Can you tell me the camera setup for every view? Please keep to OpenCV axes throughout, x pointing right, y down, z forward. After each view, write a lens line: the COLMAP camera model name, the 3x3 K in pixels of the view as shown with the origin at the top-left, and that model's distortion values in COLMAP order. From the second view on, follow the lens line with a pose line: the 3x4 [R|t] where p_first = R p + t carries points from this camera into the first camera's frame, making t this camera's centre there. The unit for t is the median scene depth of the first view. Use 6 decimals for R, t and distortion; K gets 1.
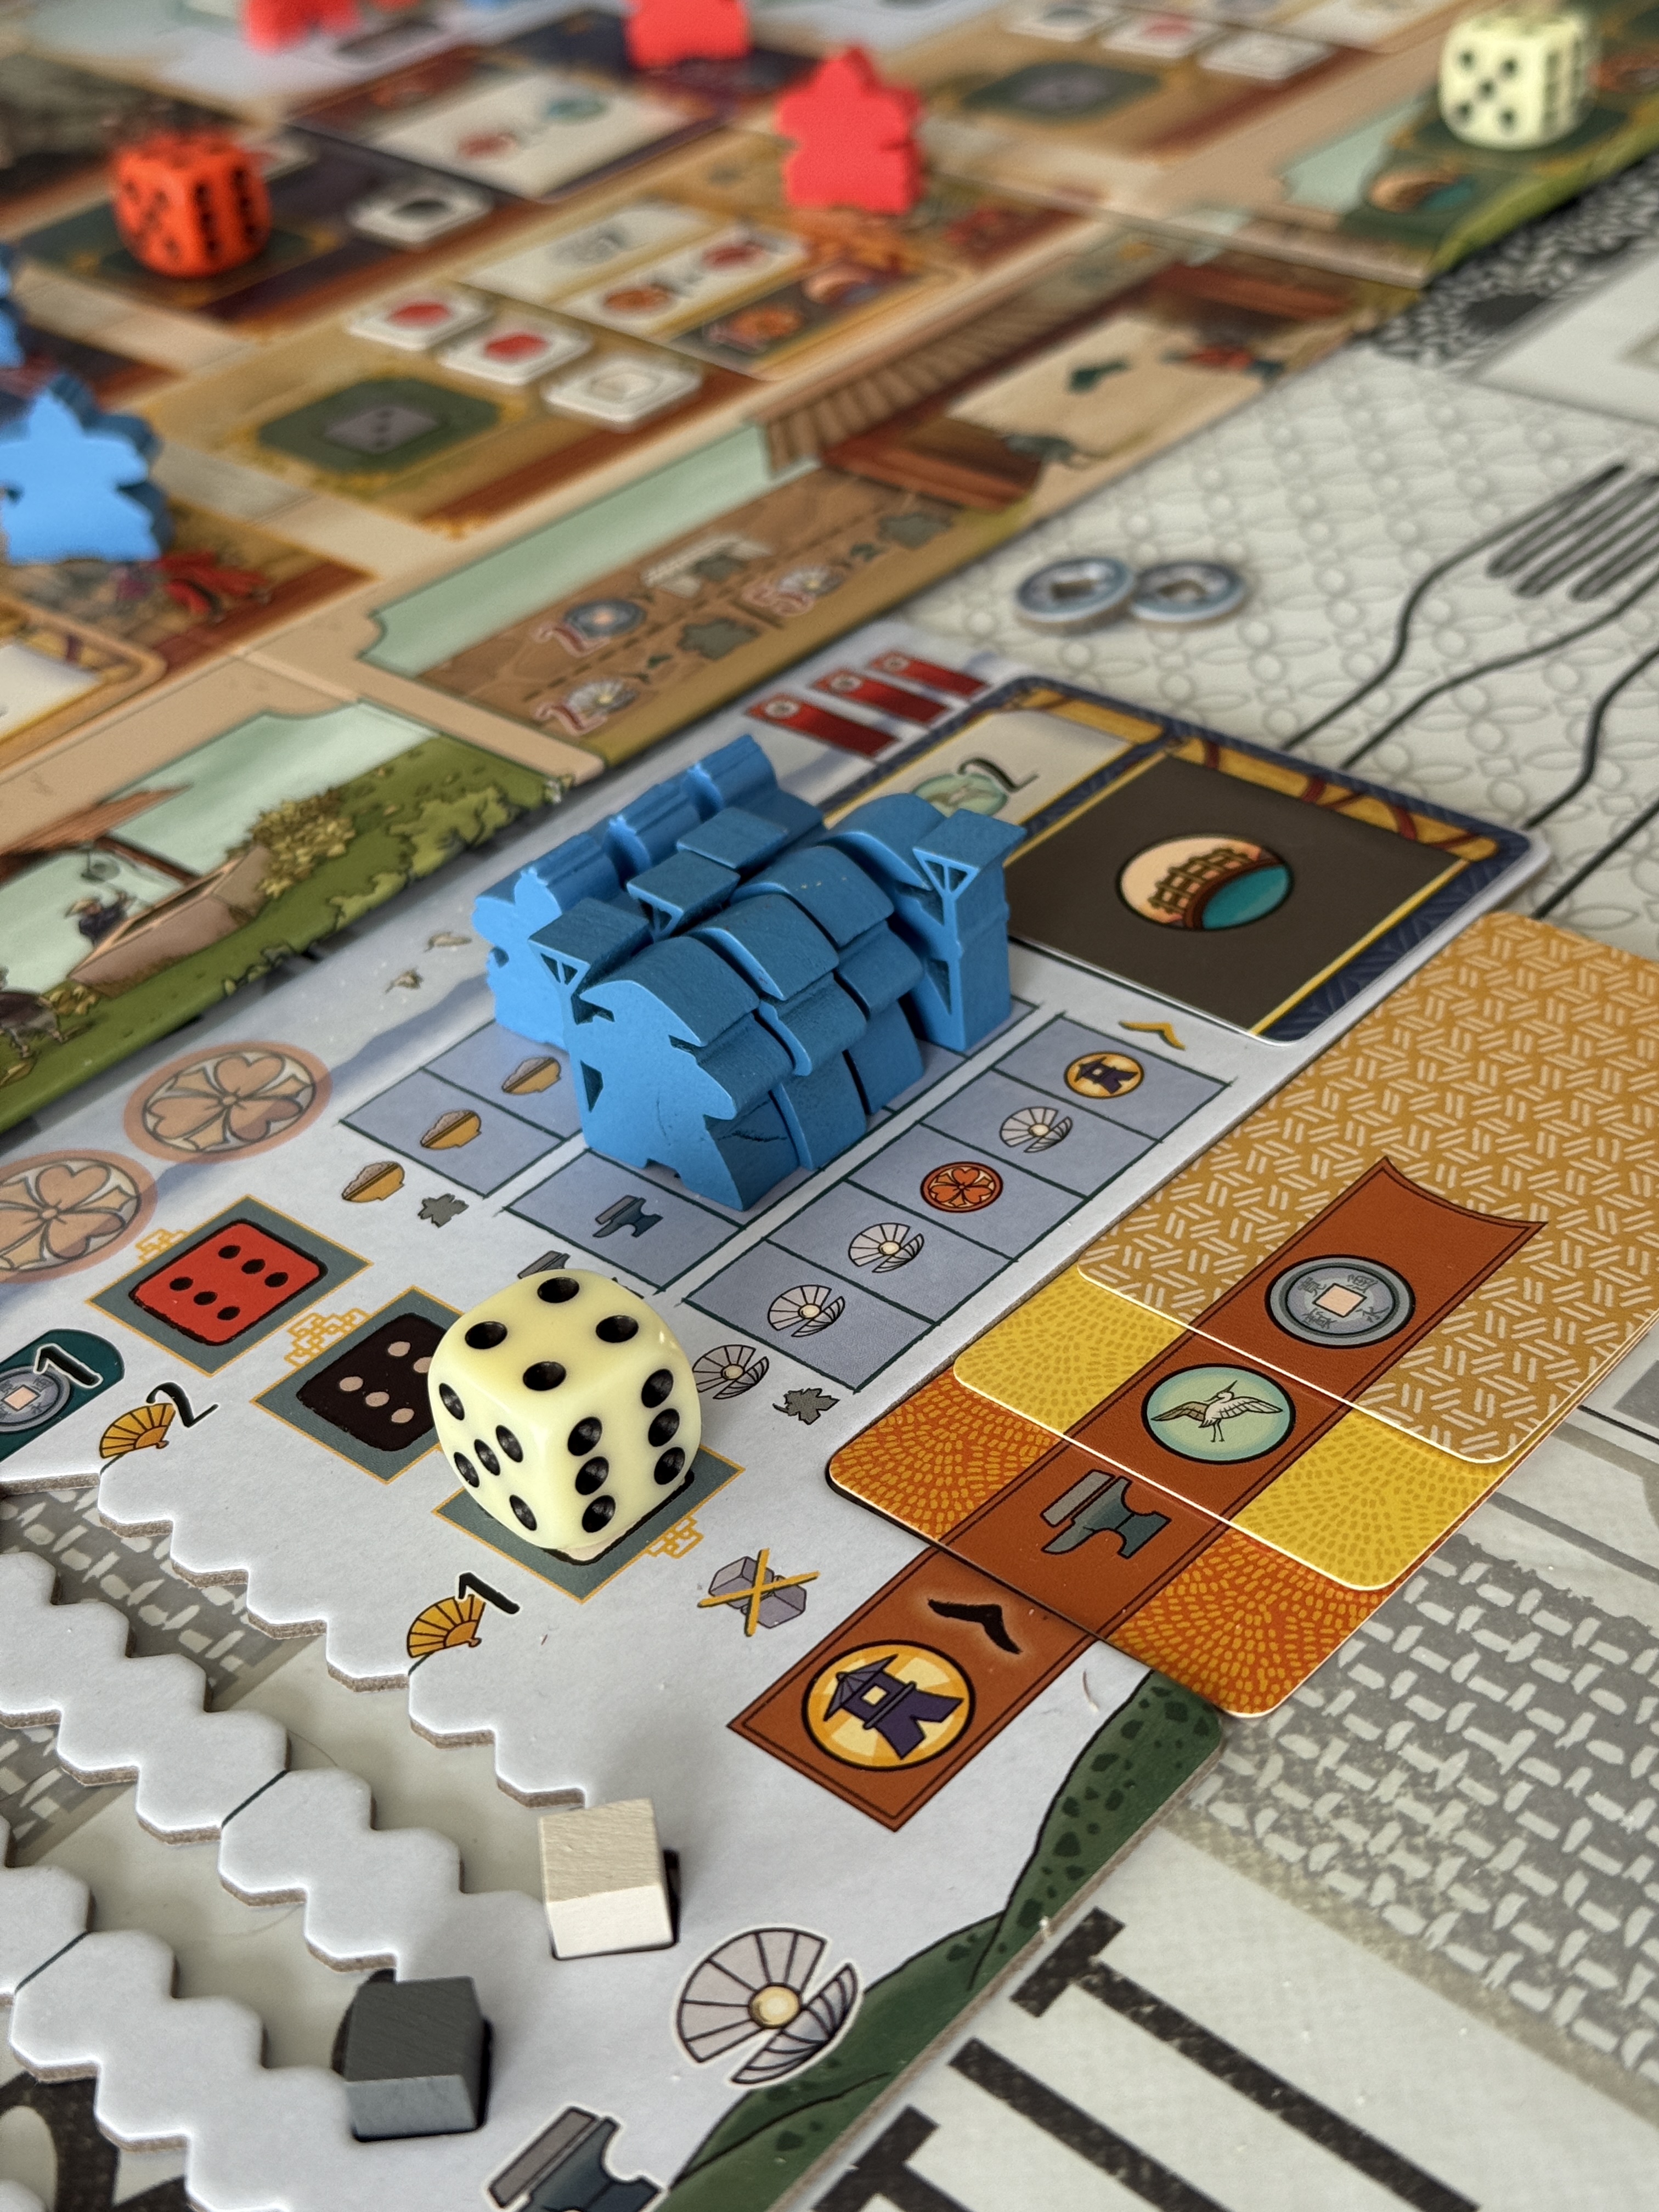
lens RADIAL K [[3176.3, 0, 829.5], [0, 3176.3, 1106.0], [0, 0, 1]] dist [0.167051, -0.019489]
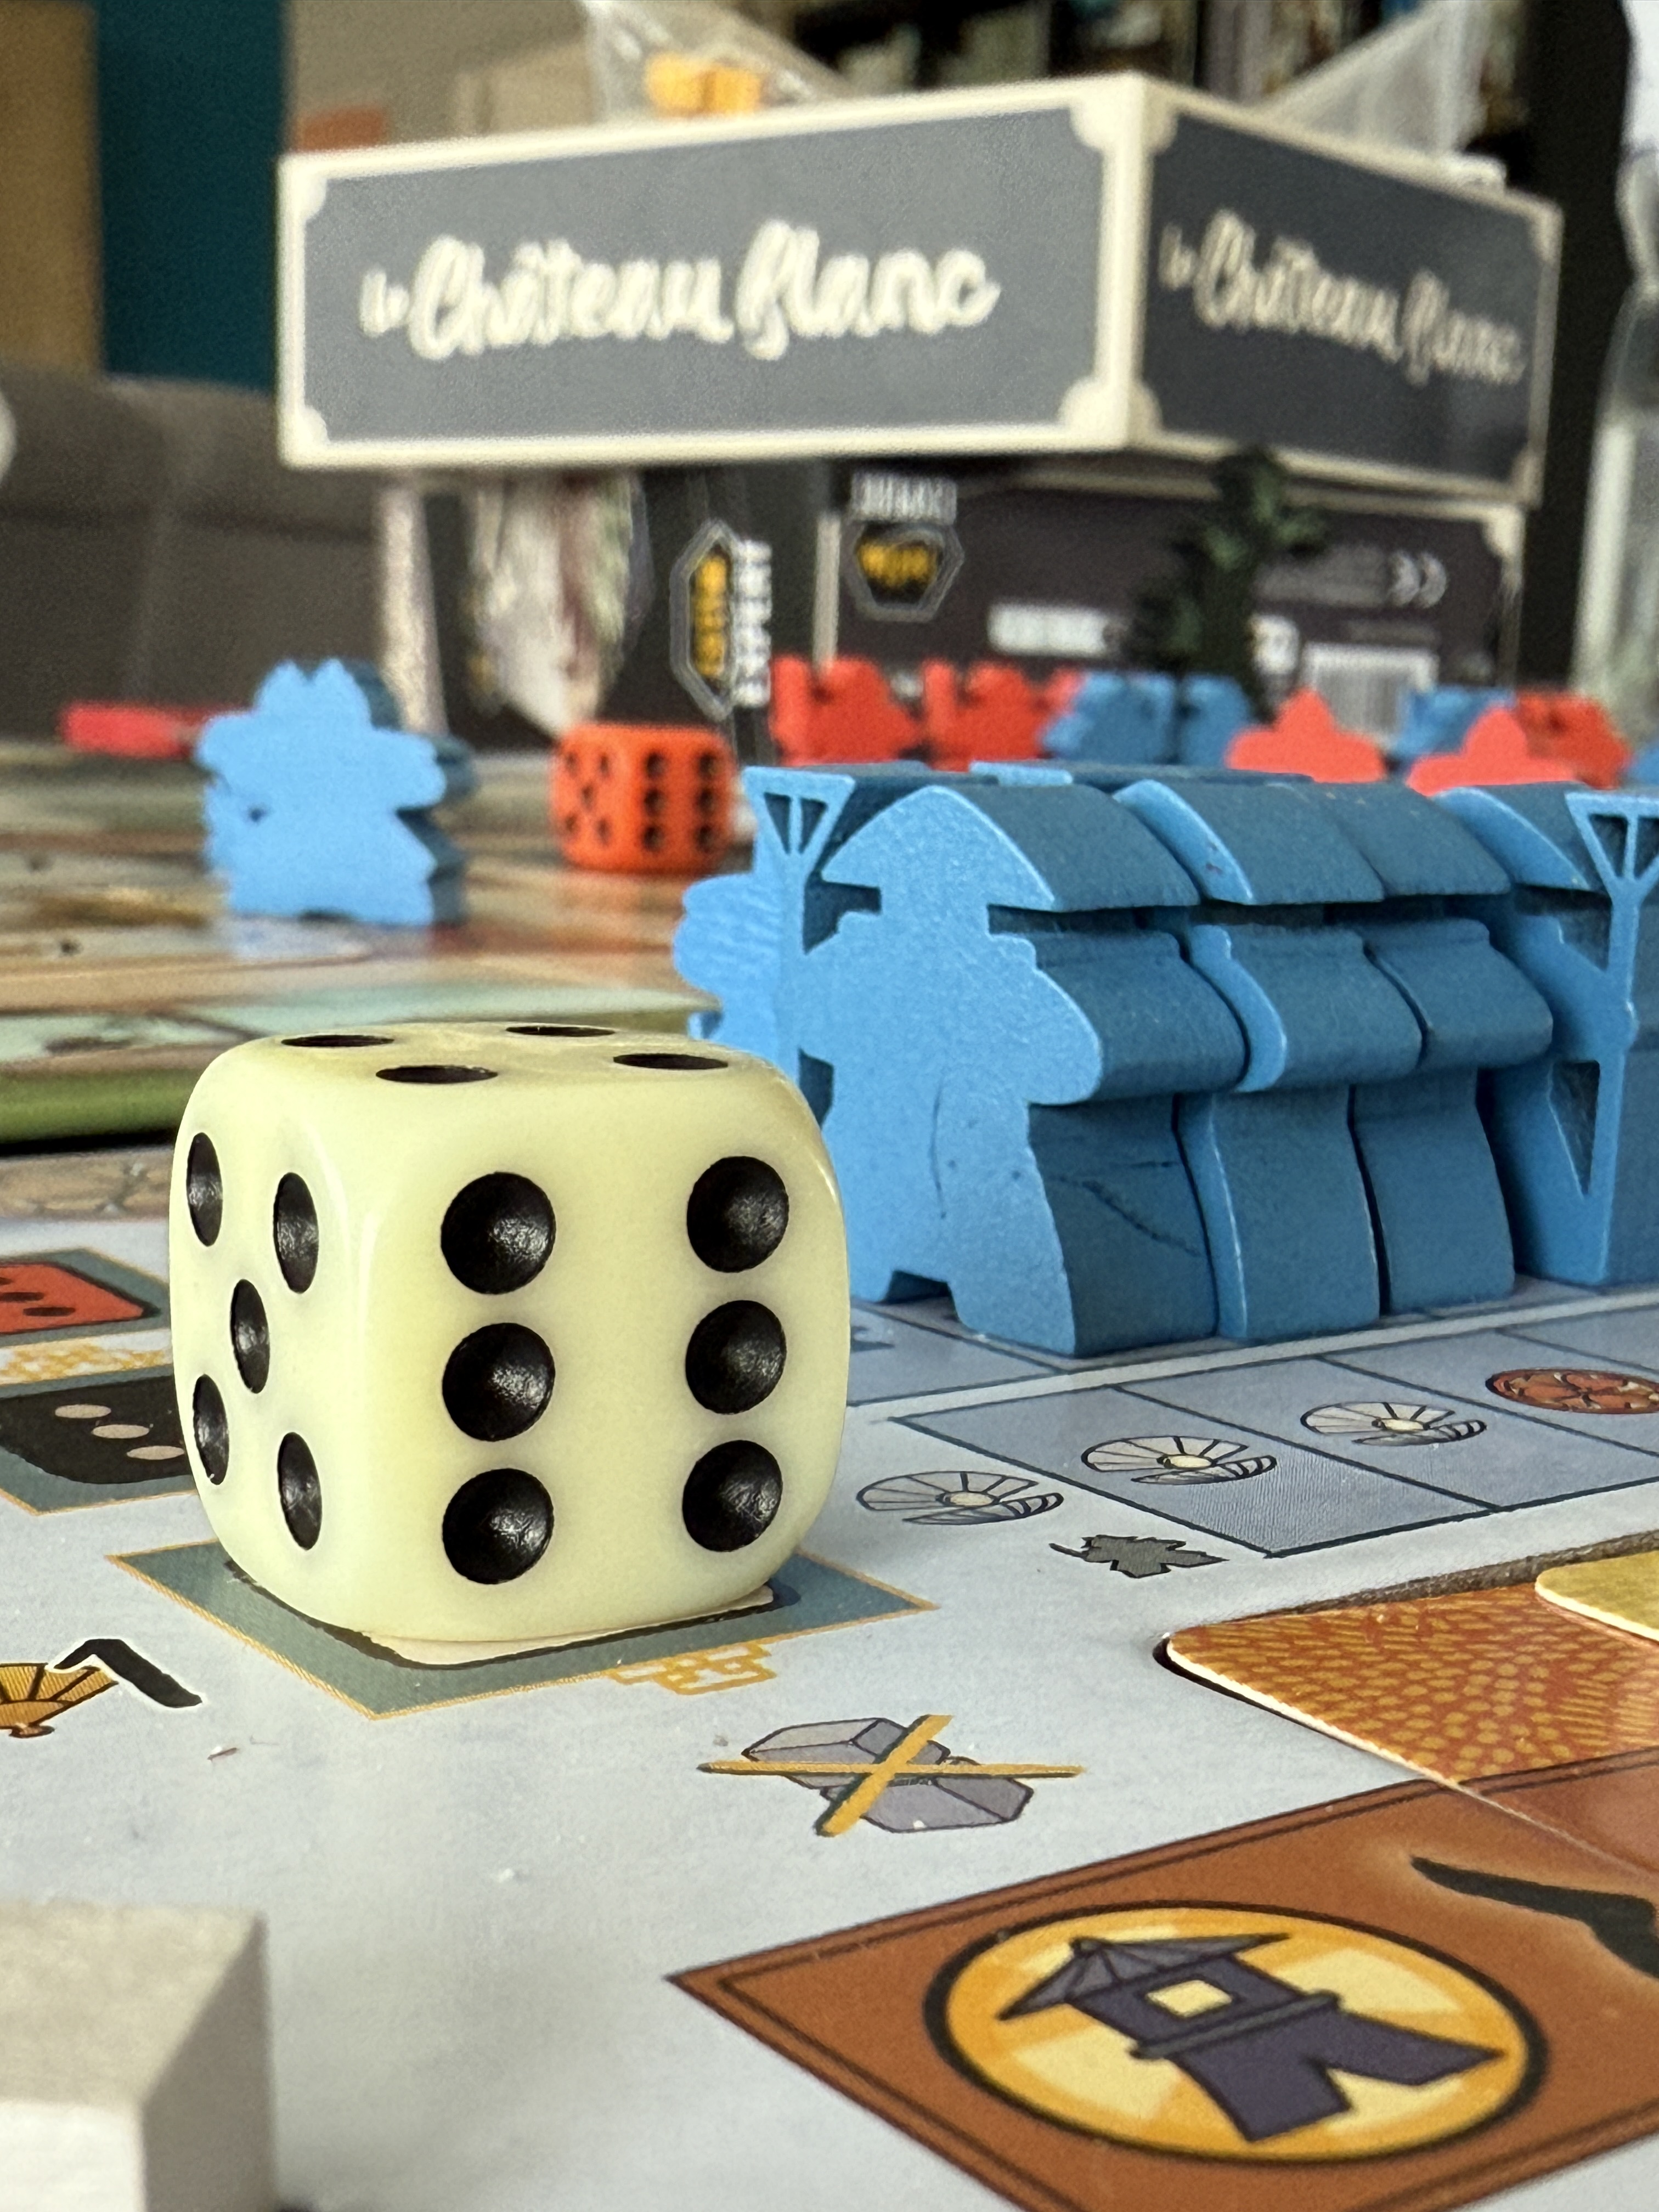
lens RADIAL K [[3365.3, 0, 829.5], [0, 3365.3, 1106.0], [0, 0, 1]] dist [-0.021689, -0.004583]
pose [[0.969490, 0.158186, -0.187261, 0.023067], [-0.222852, 0.886972, -0.404497, 0.211287], [0.102110, 0.433887, 0.895162, 0.601973]]
